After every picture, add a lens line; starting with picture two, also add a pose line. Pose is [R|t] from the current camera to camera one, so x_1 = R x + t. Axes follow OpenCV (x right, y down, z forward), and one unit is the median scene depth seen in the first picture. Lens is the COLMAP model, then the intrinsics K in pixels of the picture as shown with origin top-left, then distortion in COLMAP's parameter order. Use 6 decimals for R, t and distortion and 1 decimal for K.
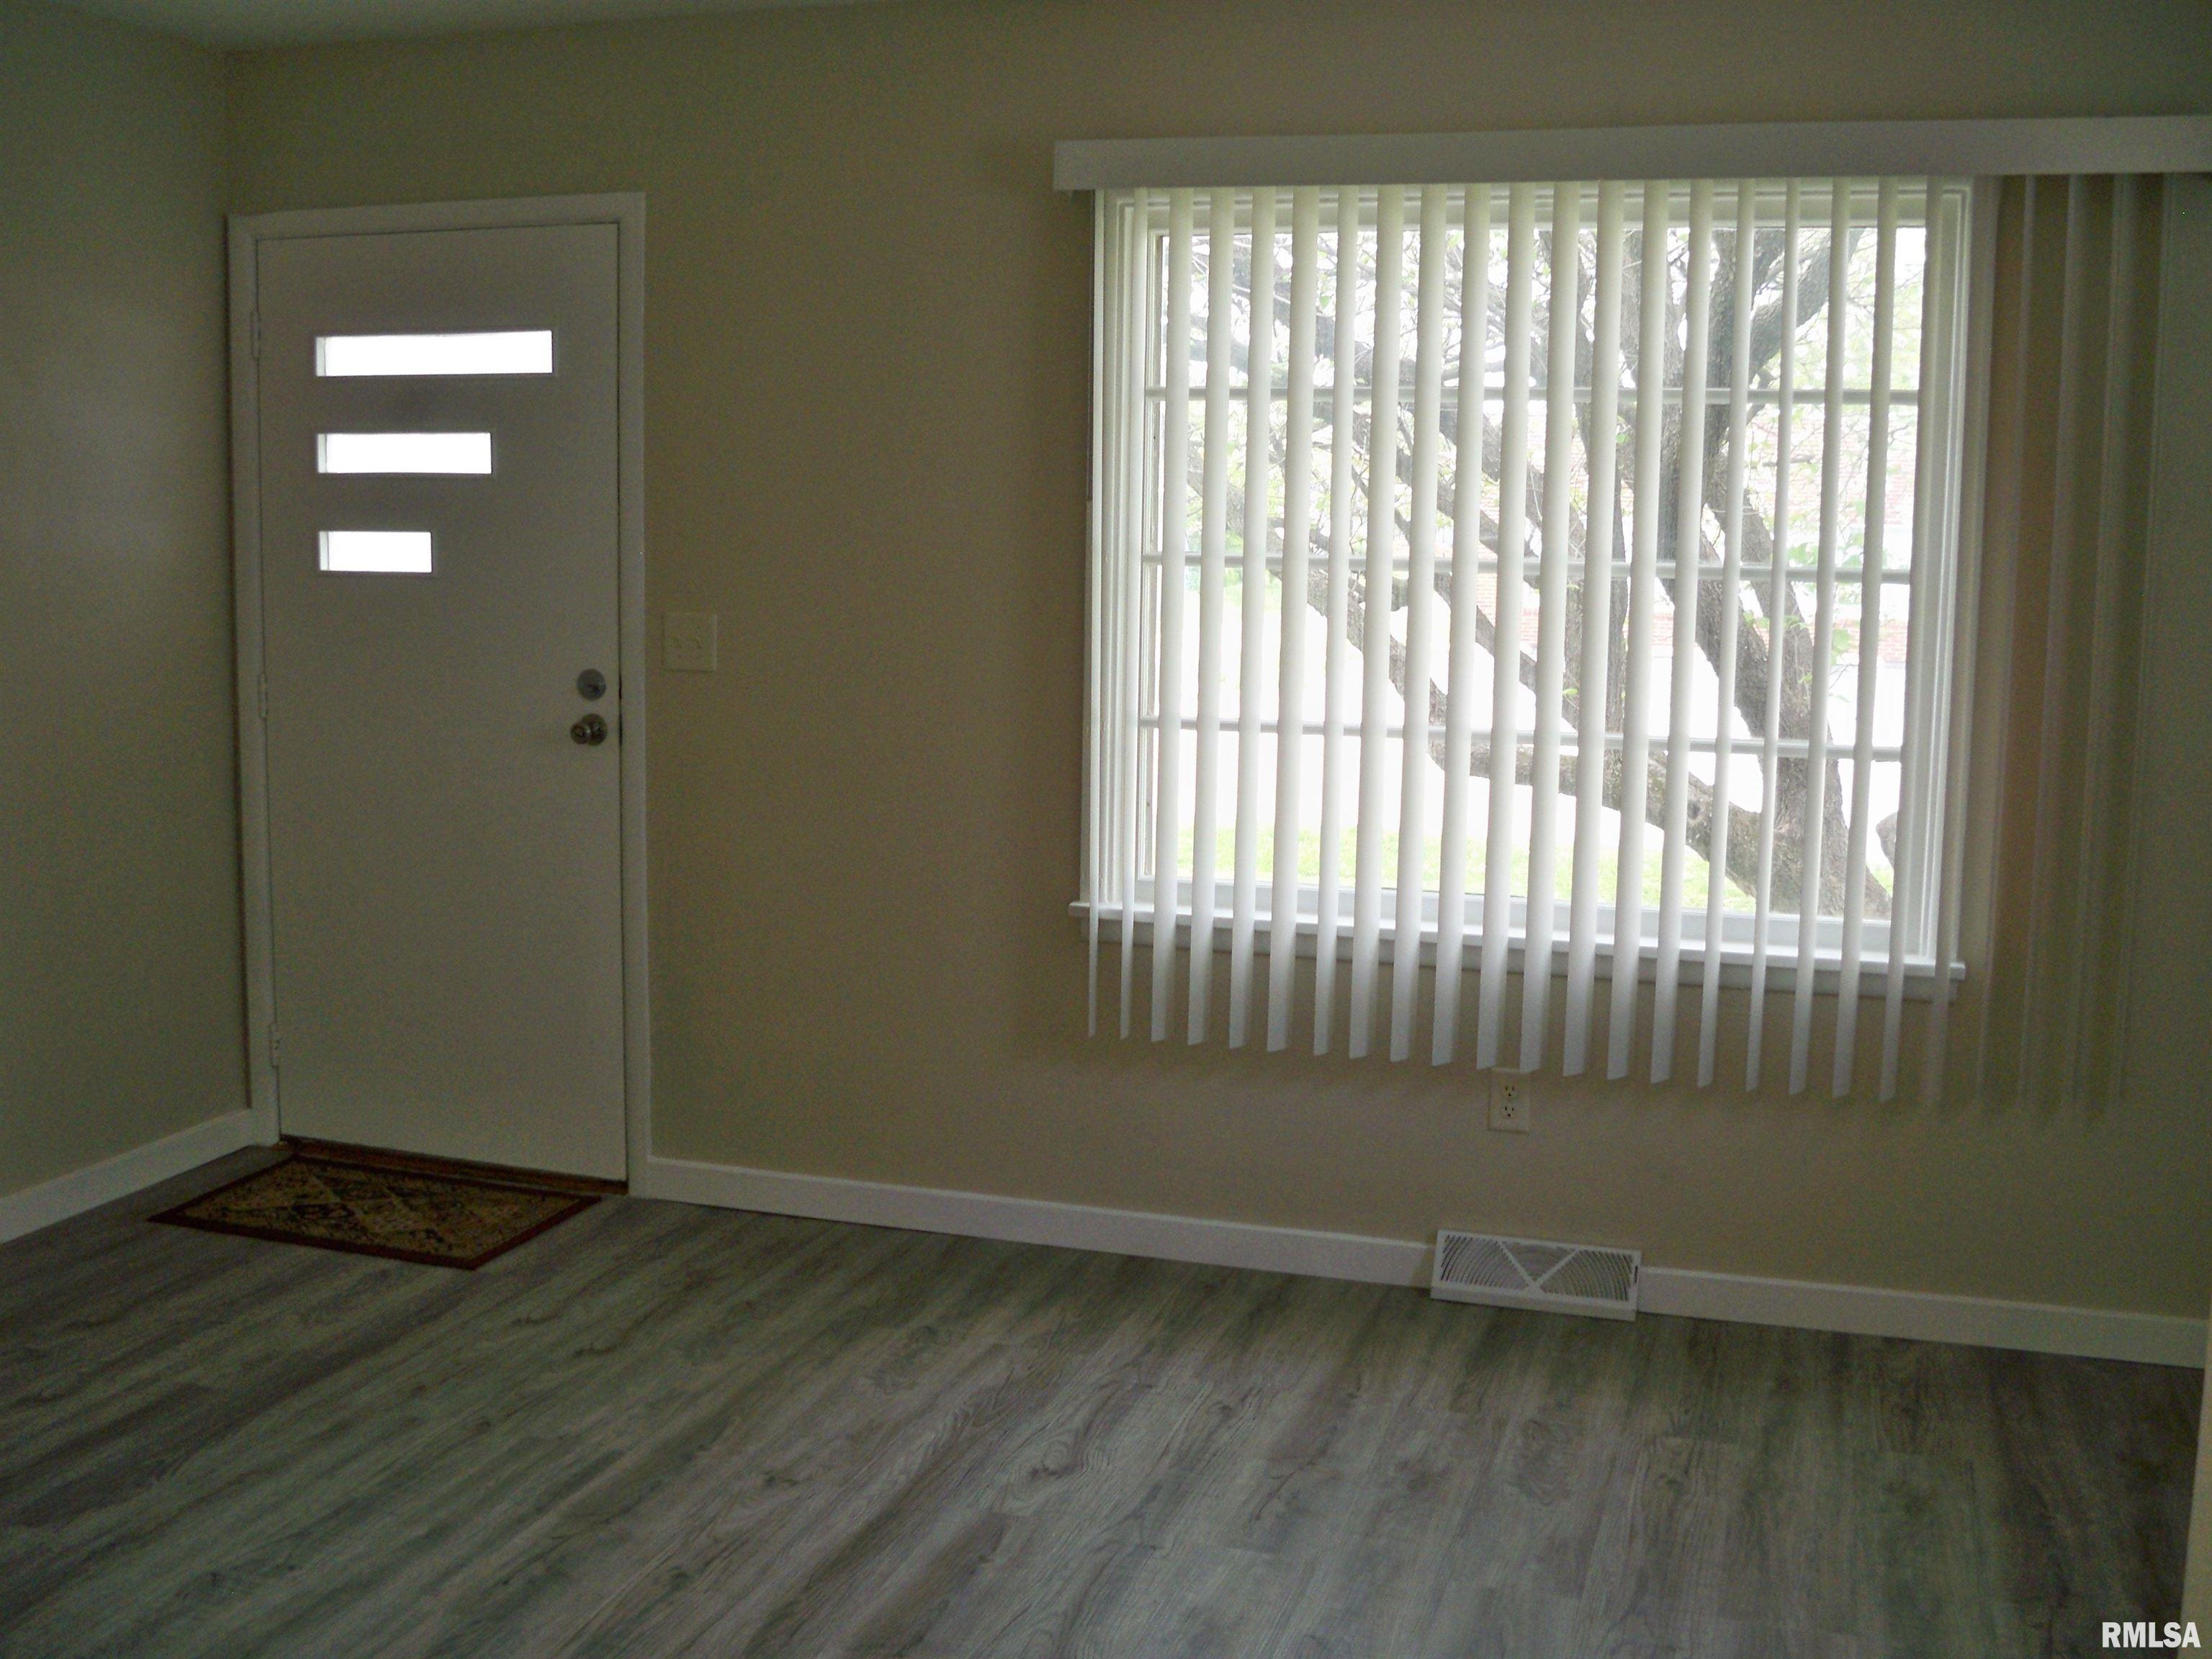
lens RADIAL K [[2283.5, 0, 1106.0], [0, 2283.5, 829.5], [0, 0, 1]] dist [-0.124321, 0.047428]
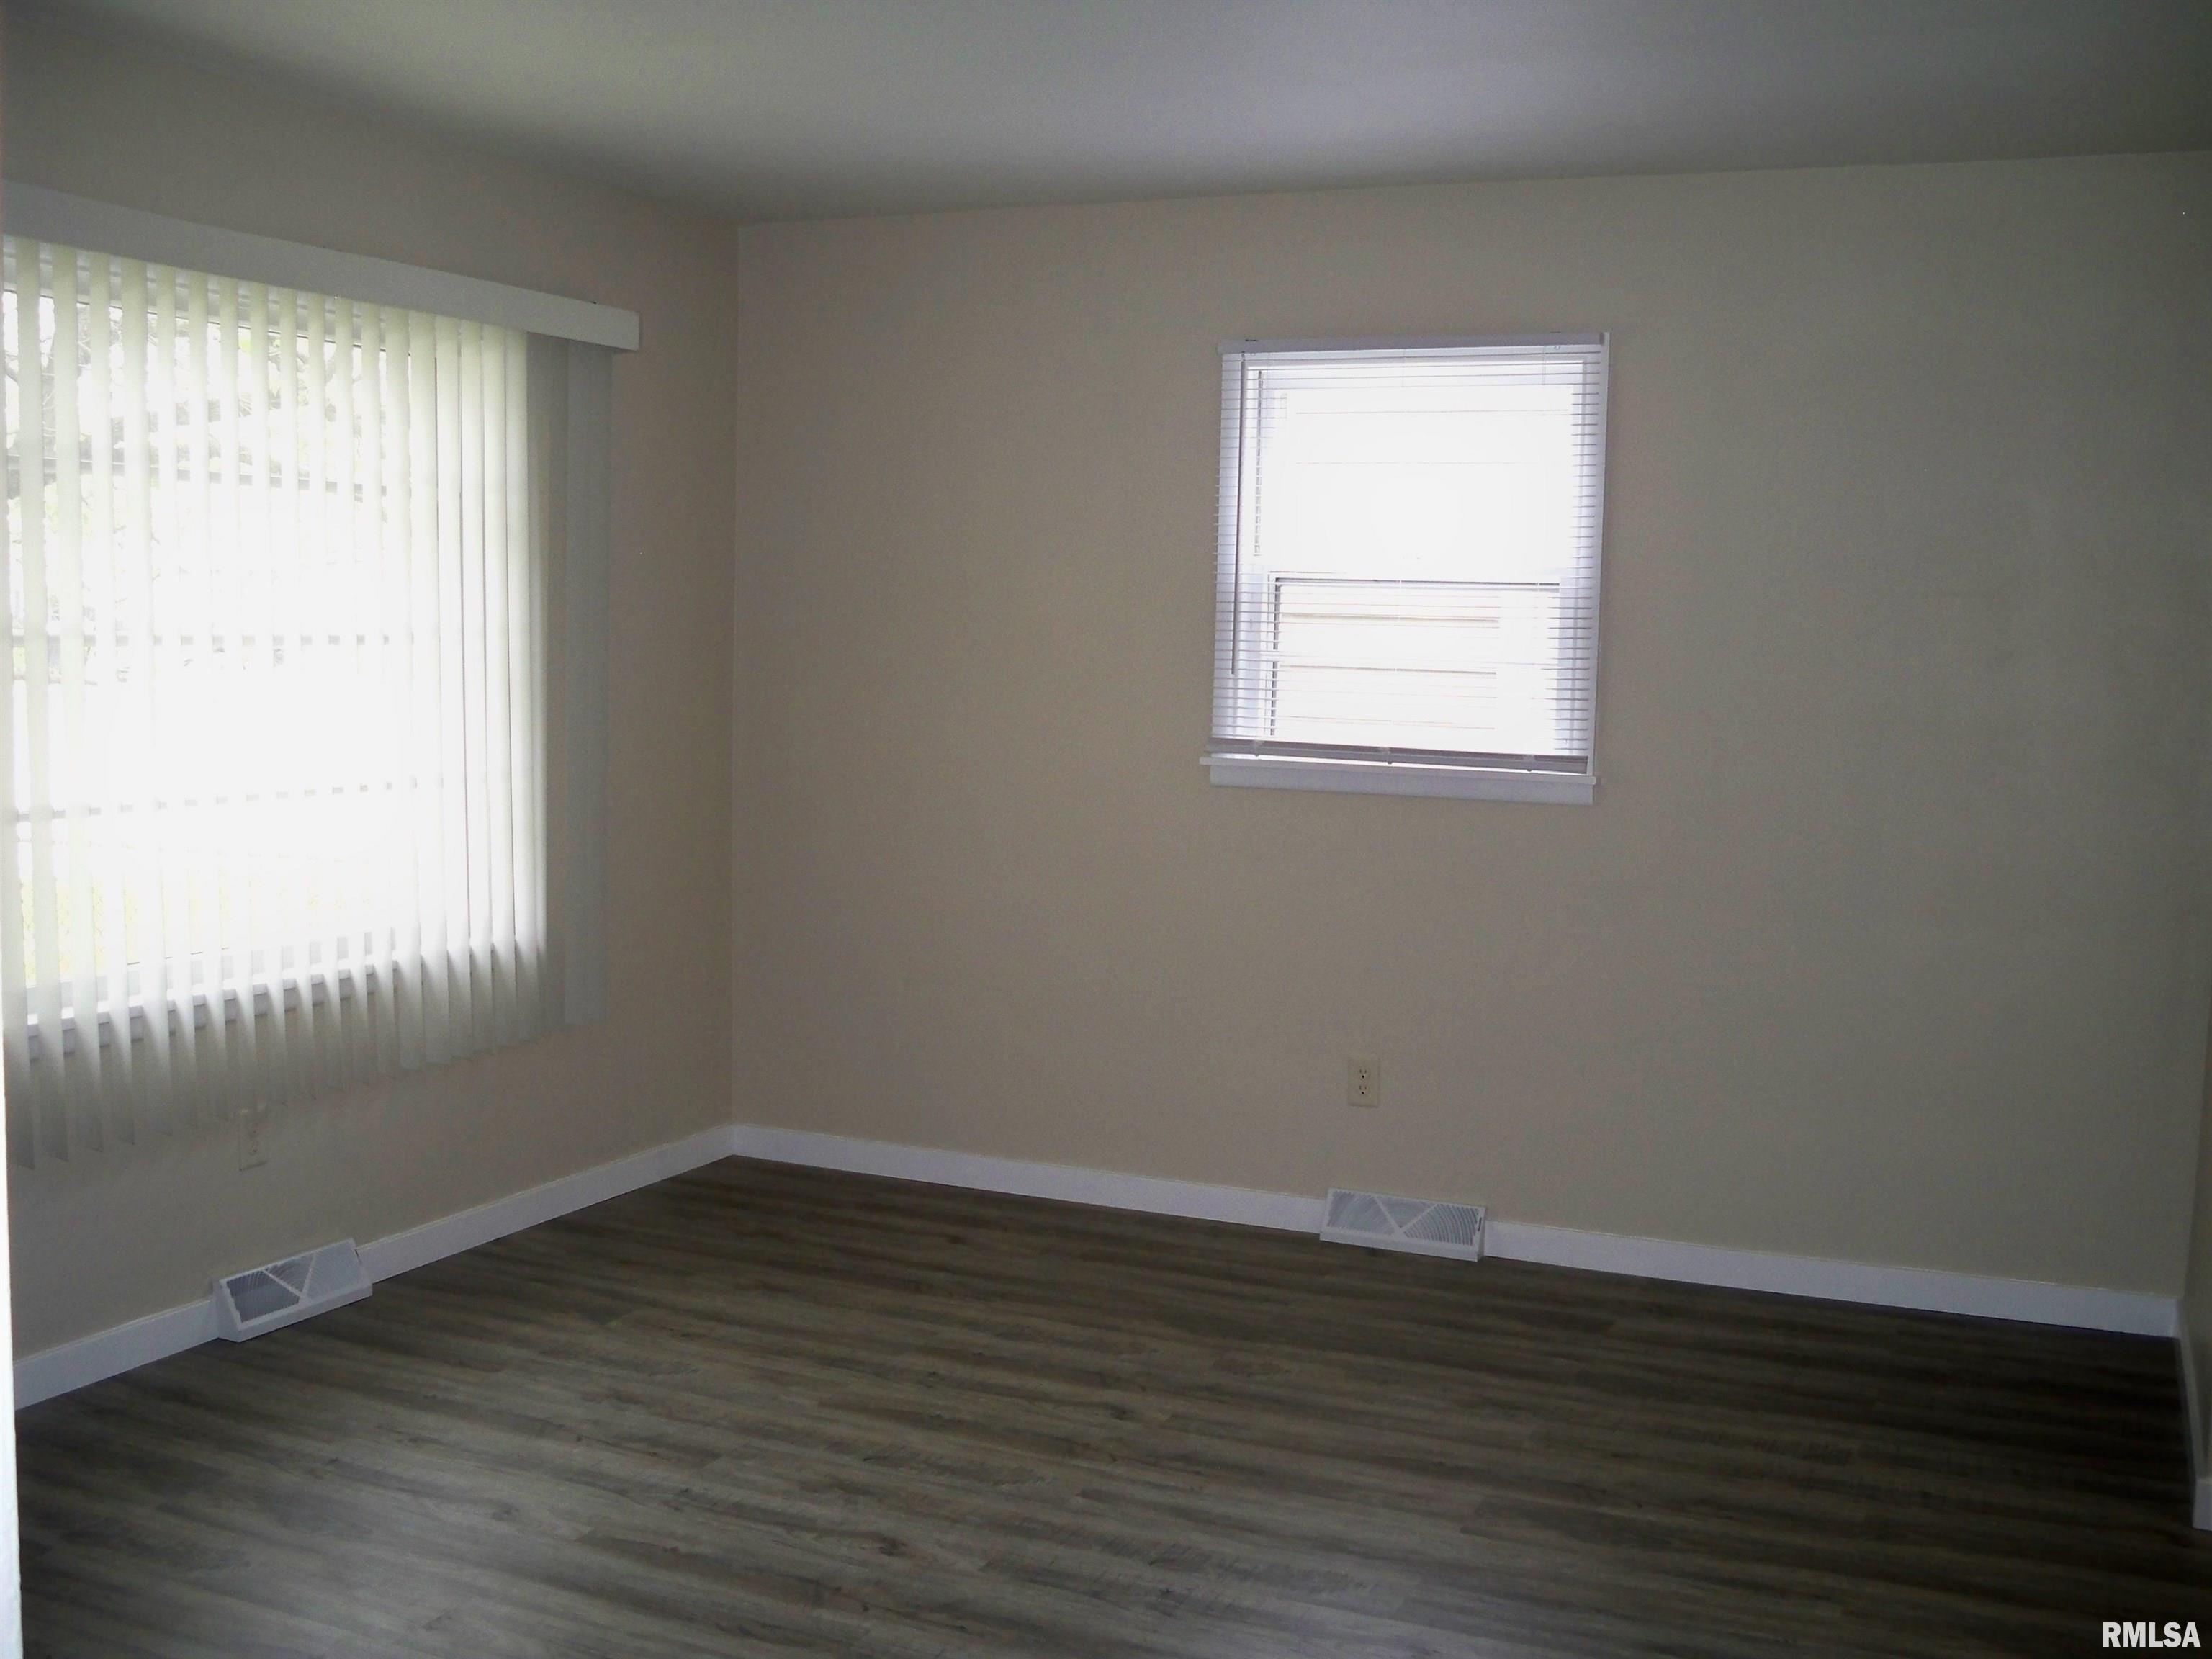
lens RADIAL K [[2283.5, 0, 1106.0], [0, 2283.5, 829.5], [0, 0, 1]] dist [-0.124321, 0.047428]
pose [[0.112175, -0.102218, 0.988417, -0.934556], [0.110648, 0.989794, 0.089803, -0.086079], [-0.987509, 0.099293, 0.122341, 0.538471]]
